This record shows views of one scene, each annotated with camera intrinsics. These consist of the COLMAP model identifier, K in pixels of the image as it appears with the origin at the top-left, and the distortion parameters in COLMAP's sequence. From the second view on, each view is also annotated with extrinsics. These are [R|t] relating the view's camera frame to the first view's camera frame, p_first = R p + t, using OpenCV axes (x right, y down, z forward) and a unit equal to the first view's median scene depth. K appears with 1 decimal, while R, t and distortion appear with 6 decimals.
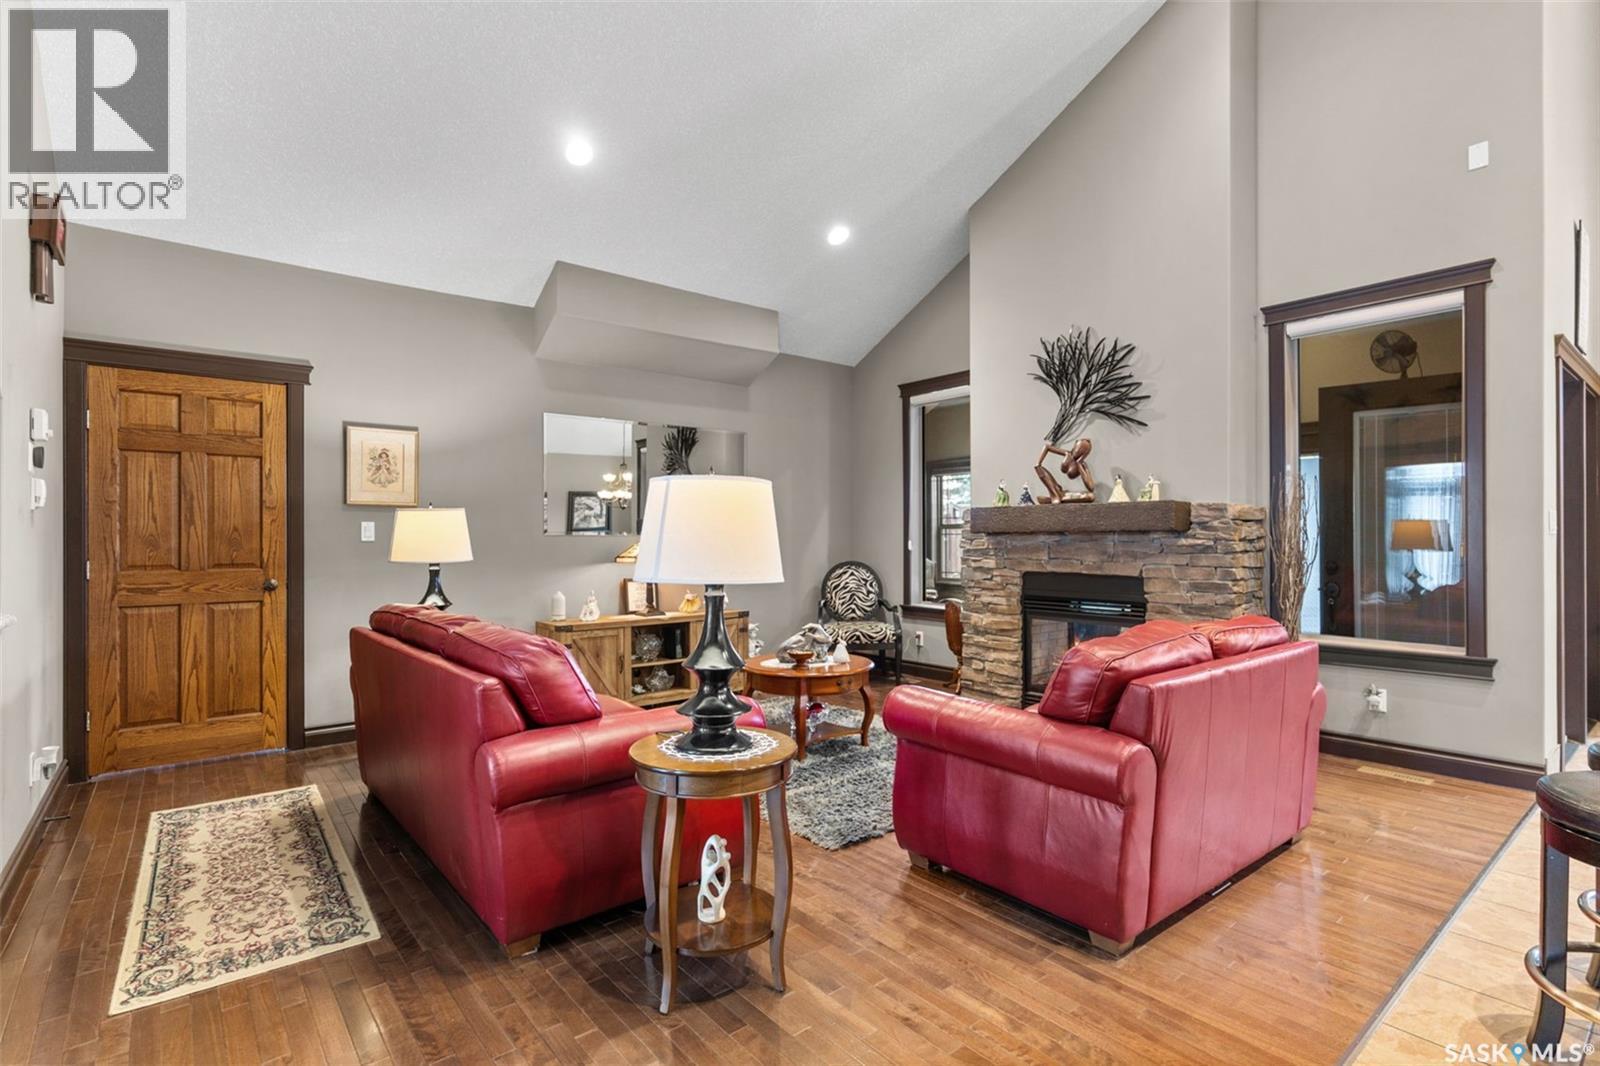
lens RADIAL K [[766.8, 0, 808.3], [0, 766.8, 534.6], [0, 0, 1]] dist [0.000683, 0.000104]
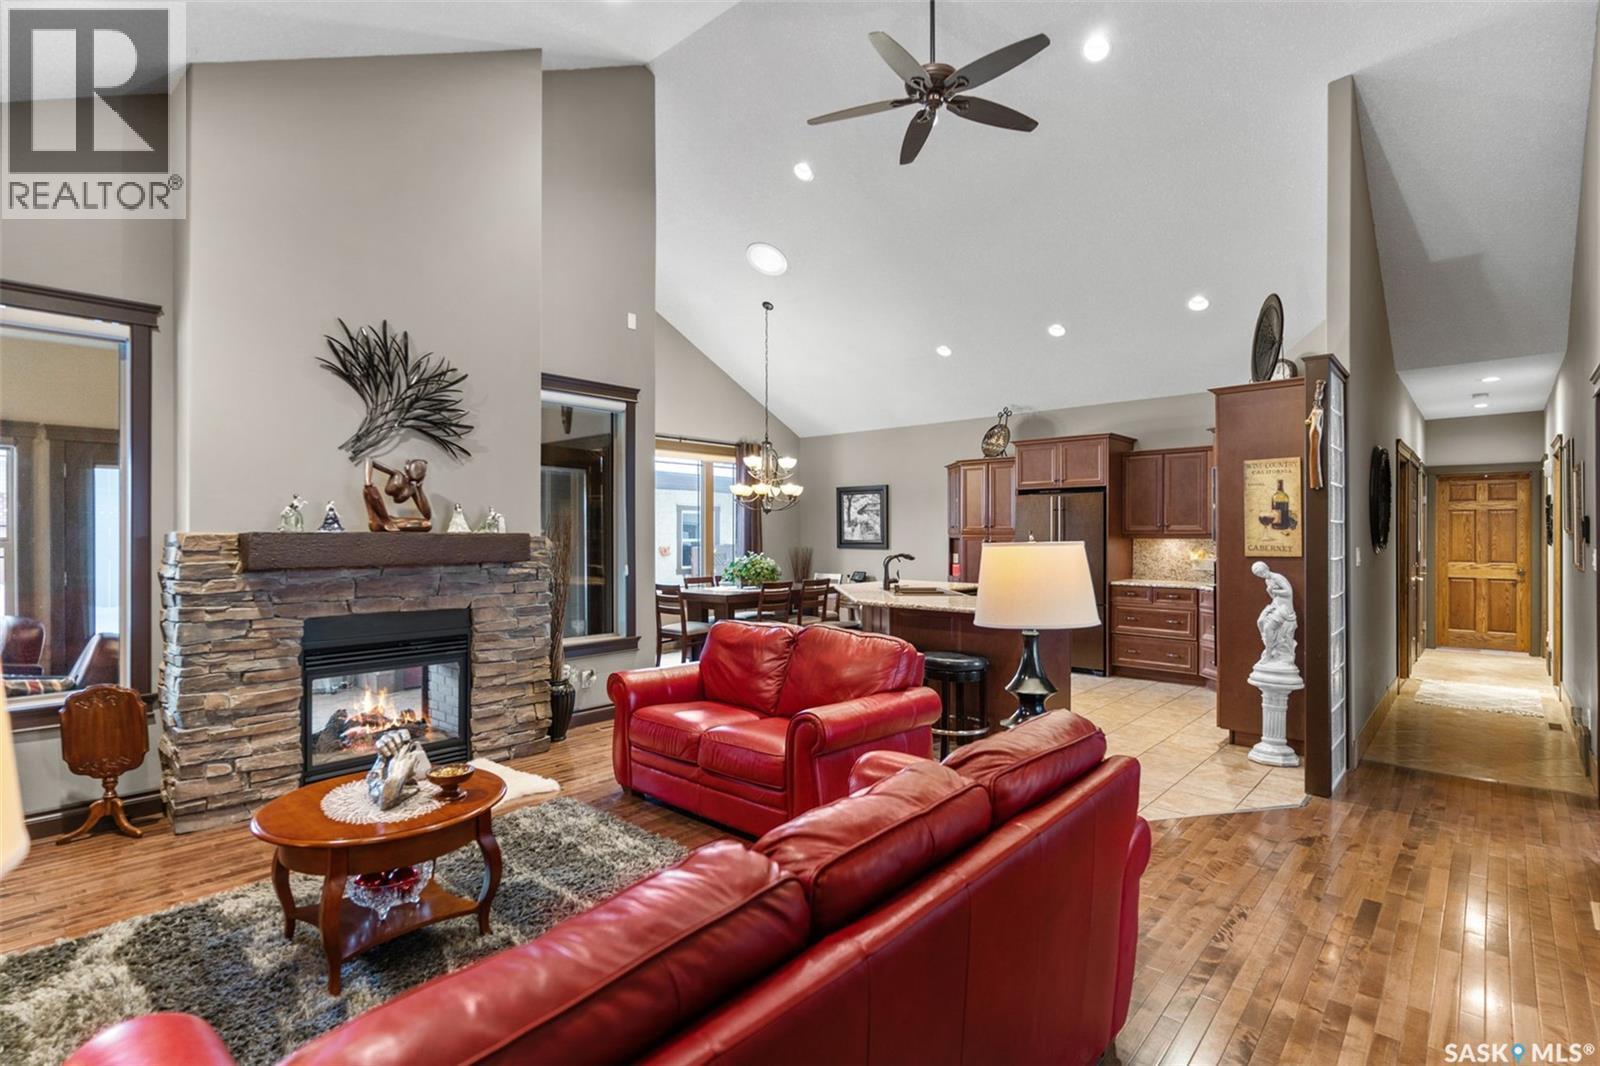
lens RADIAL K [[766.8, 0, 803.4], [0, 766.8, 537.2], [0, 0, 1]] dist [0.000683, 0.000104]
pose [[-0.144961, 0.006153, 0.989418, -0.557680], [0.003354, 0.999978, -0.005727, -0.026957], [-0.989432, 0.002488, -0.144978, 0.656556]]
